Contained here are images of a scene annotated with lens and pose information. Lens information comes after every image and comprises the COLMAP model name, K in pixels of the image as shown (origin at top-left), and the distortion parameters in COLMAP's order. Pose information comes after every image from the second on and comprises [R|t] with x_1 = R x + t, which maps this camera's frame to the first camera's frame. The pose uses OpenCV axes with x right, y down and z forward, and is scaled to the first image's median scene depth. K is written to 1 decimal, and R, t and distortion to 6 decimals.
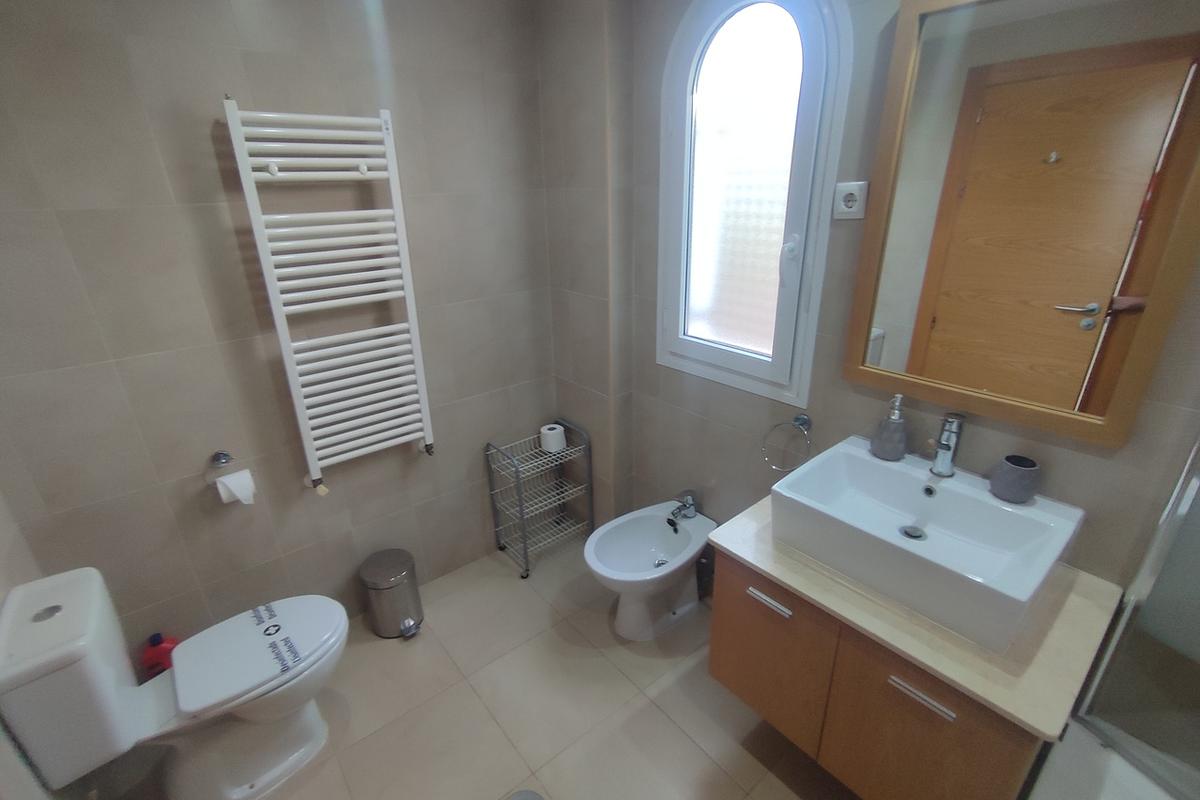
lens RADIAL K [[540.2, 0, 595.4], [0, 540.2, 400.4], [0, 0, 1]] dist [-0.029571, 0.016143]
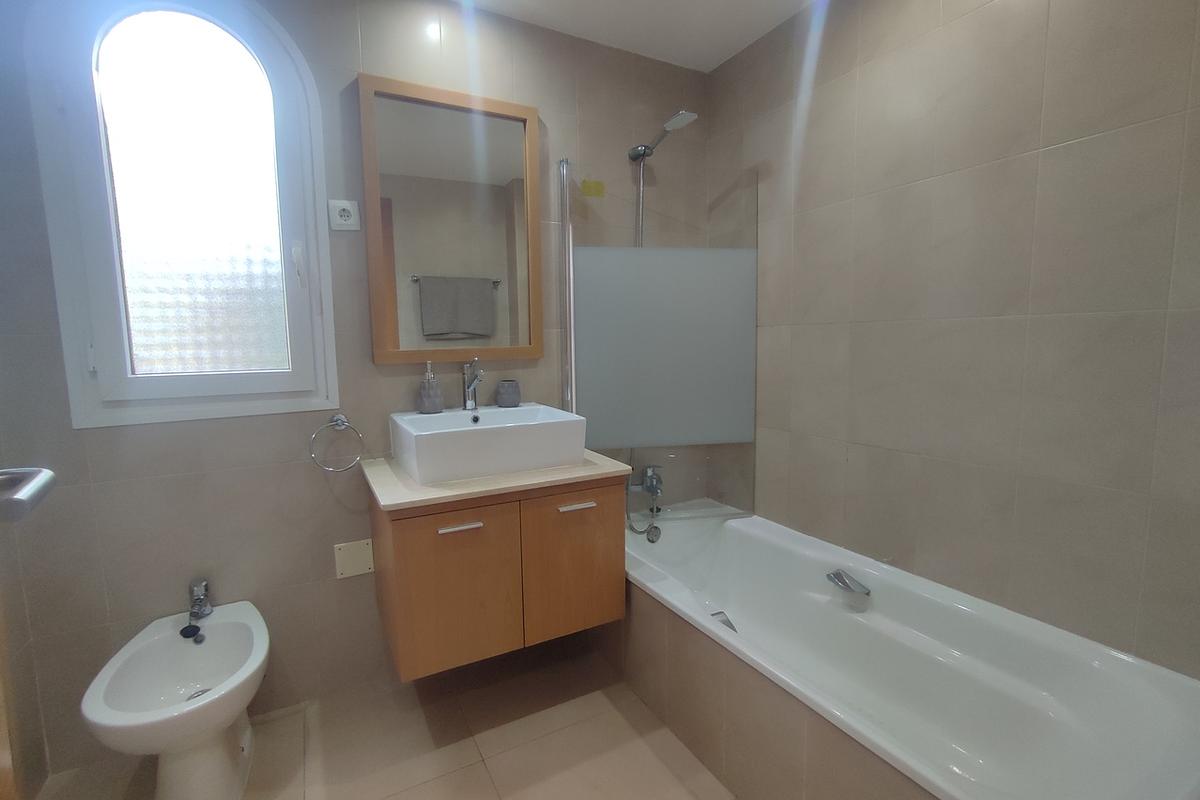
lens RADIAL K [[540.2, 0, 595.4], [0, 540.2, 400.4], [0, 0, 1]] dist [-0.029571, 0.016143]
pose [[0.165169, -0.077241, 0.983236, -0.580477], [0.385185, 0.922806, 0.007788, 0.197001], [-0.907938, 0.377442, 0.182171, 0.376787]]
